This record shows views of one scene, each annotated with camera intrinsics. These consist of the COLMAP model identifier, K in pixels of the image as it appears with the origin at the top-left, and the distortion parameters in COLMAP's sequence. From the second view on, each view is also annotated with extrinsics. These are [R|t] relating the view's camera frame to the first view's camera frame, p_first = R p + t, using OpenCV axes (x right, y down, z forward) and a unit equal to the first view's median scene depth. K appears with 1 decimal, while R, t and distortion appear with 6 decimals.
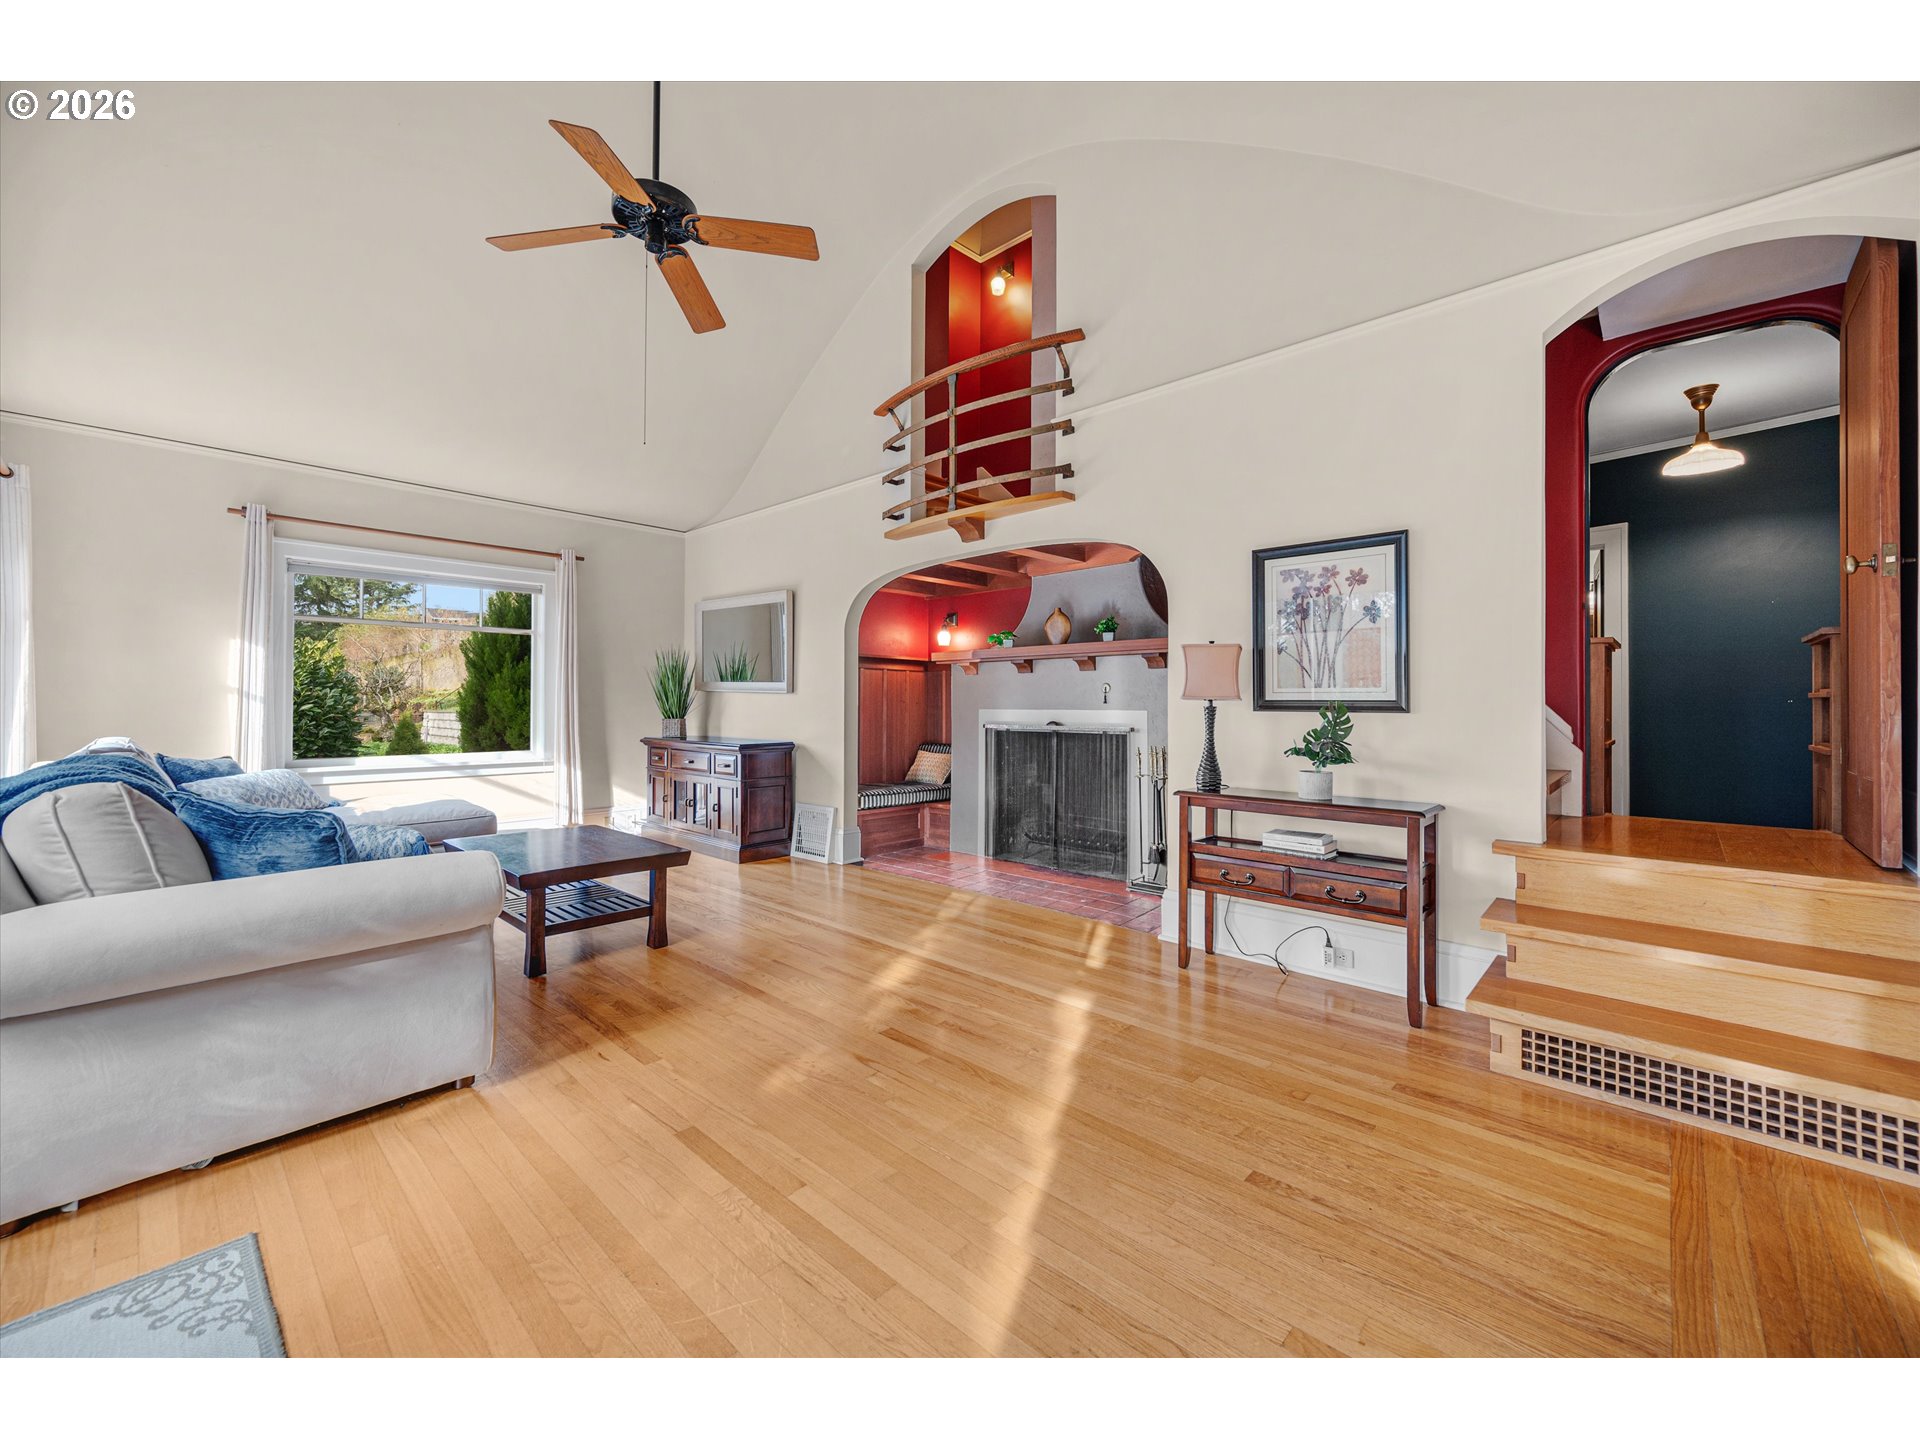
lens RADIAL K [[764.5, 0, 955.5], [0, 764.5, 694.3], [0, 0, 1]] dist [0.000583, 0.000154]
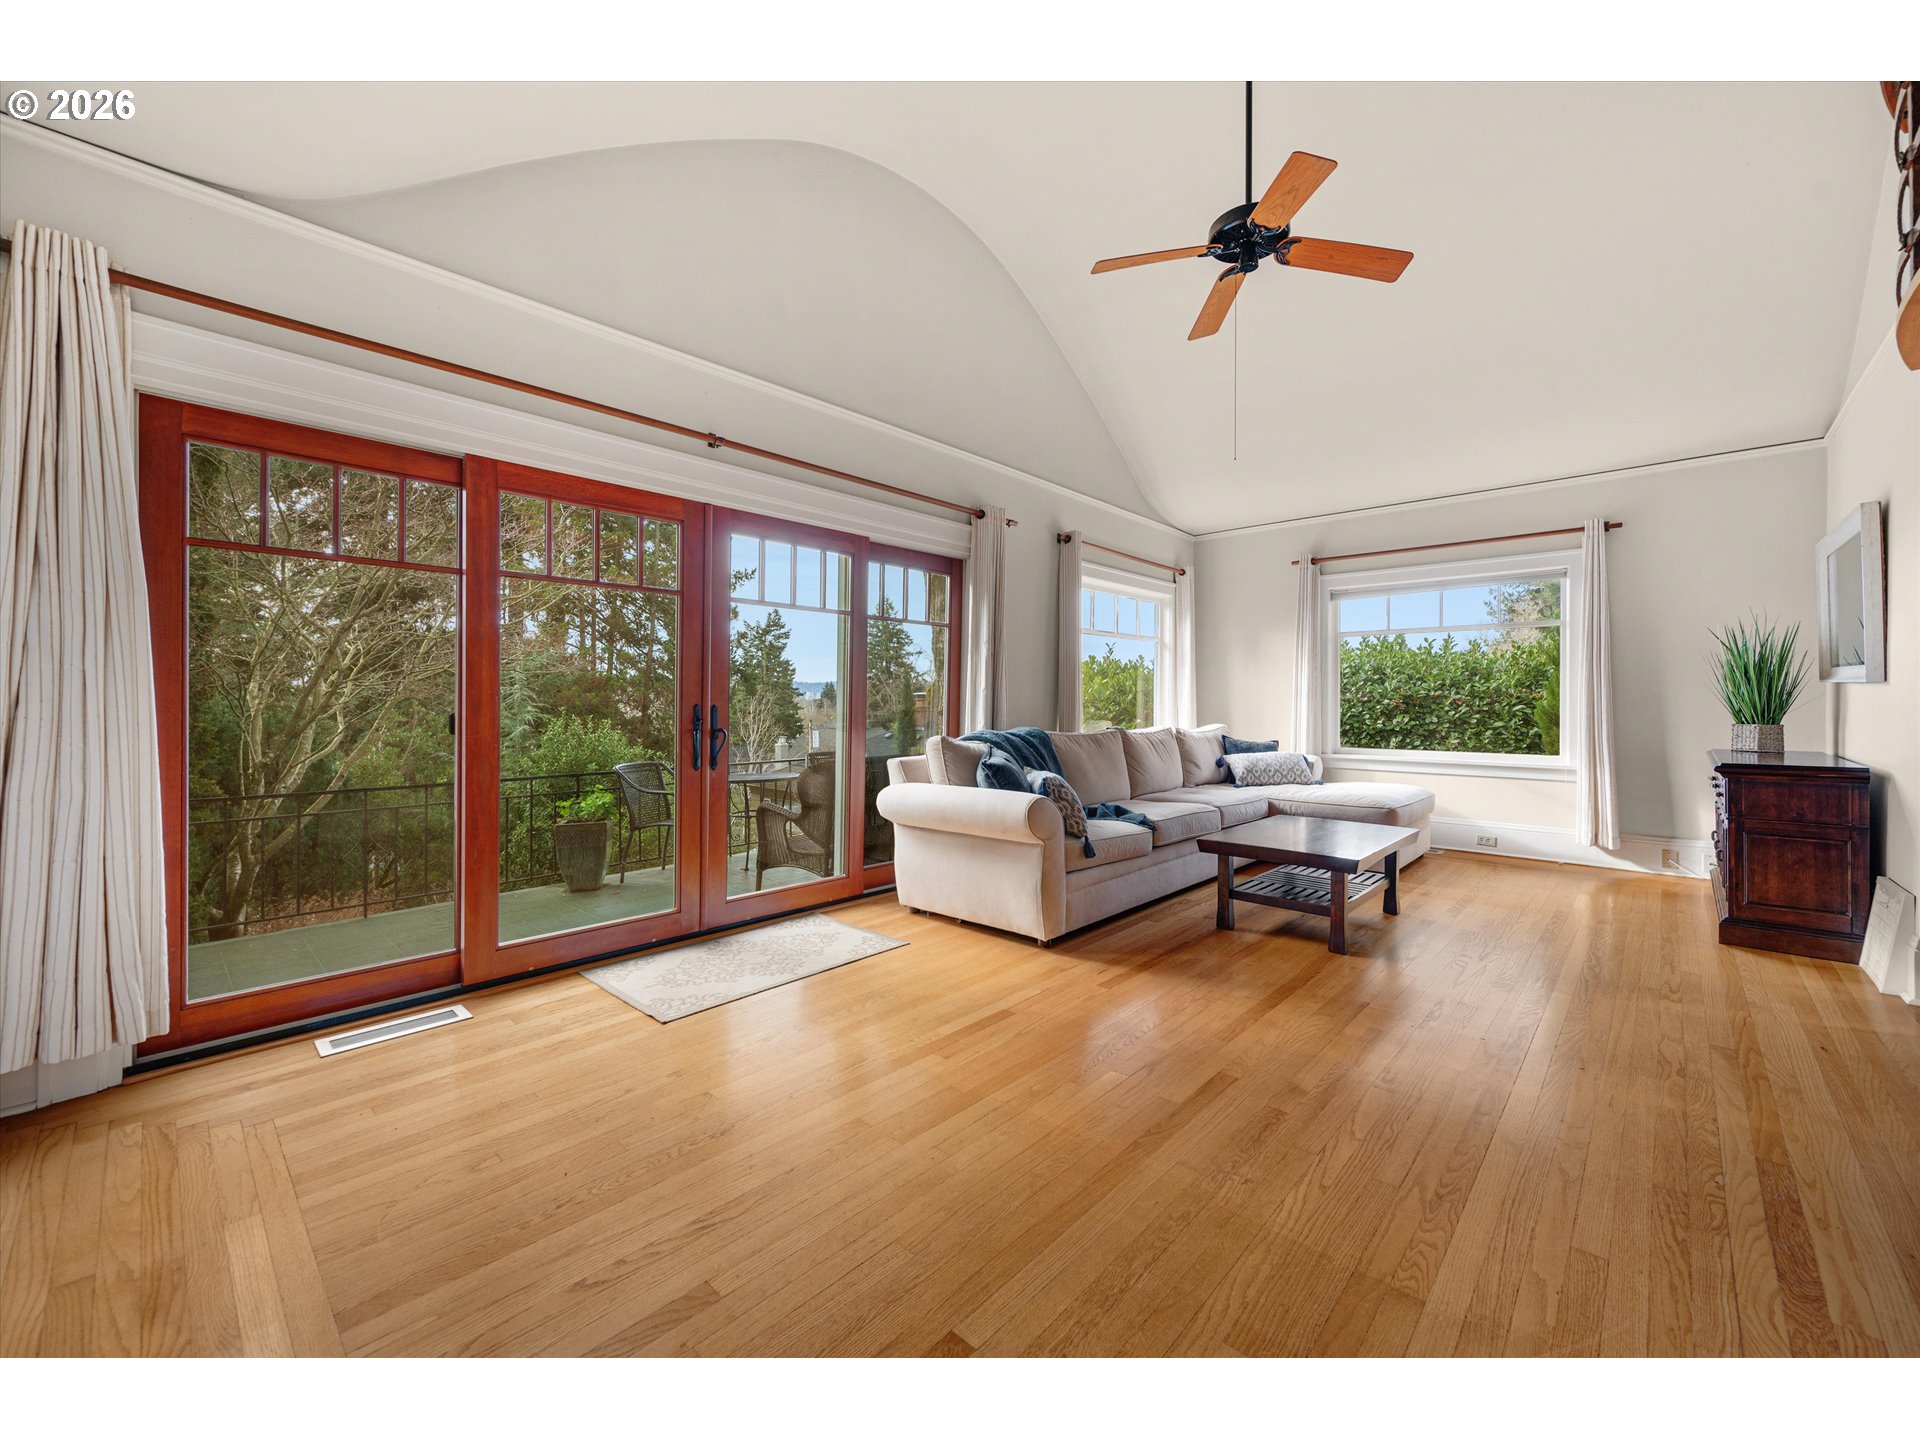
lens RADIAL K [[766.3, 0, 960.3], [0, 766.3, 701.6], [0, 0, 1]] dist [-0.001498, -0.000112]
pose [[0.004224, -0.006226, -0.999972, 0.620556], [0.012038, 0.999908, -0.006175, 0.015093], [0.999919, -0.012011, 0.004299, 0.557591]]
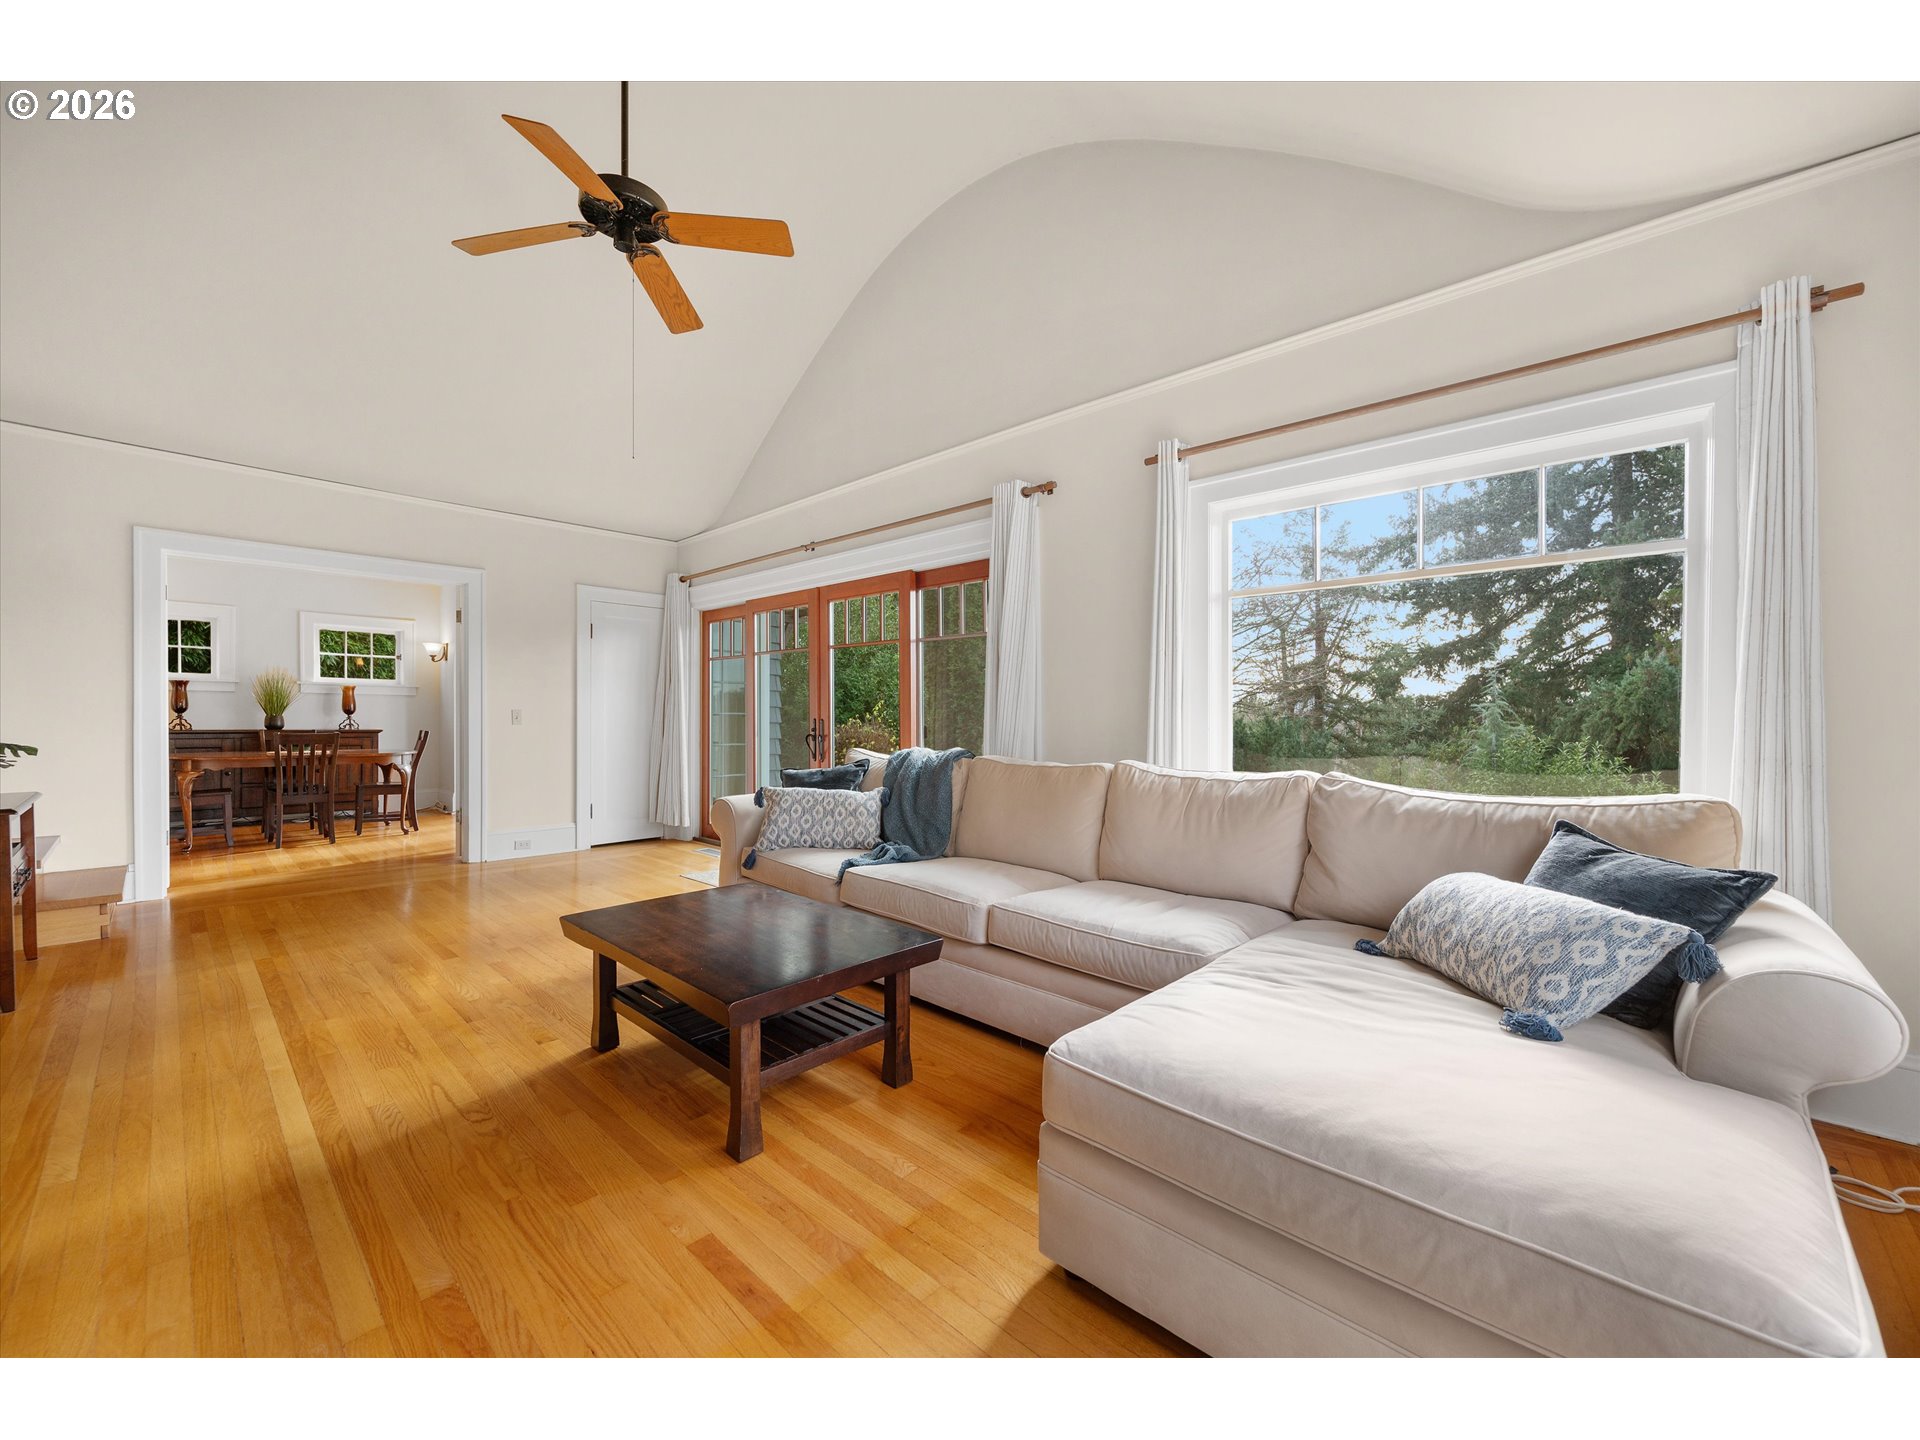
lens RADIAL K [[739.8, 0, 960.0], [0, 739.8, 720.0], [0, 0, 1]] dist [-0.000436, 0.000150]
pose [[-0.999943, -0.010616, -0.000866, -0.856890], [-0.010610, 0.999922, -0.006556, 0.019614], [0.000935, -0.006547, -0.999978, 1.882124]]
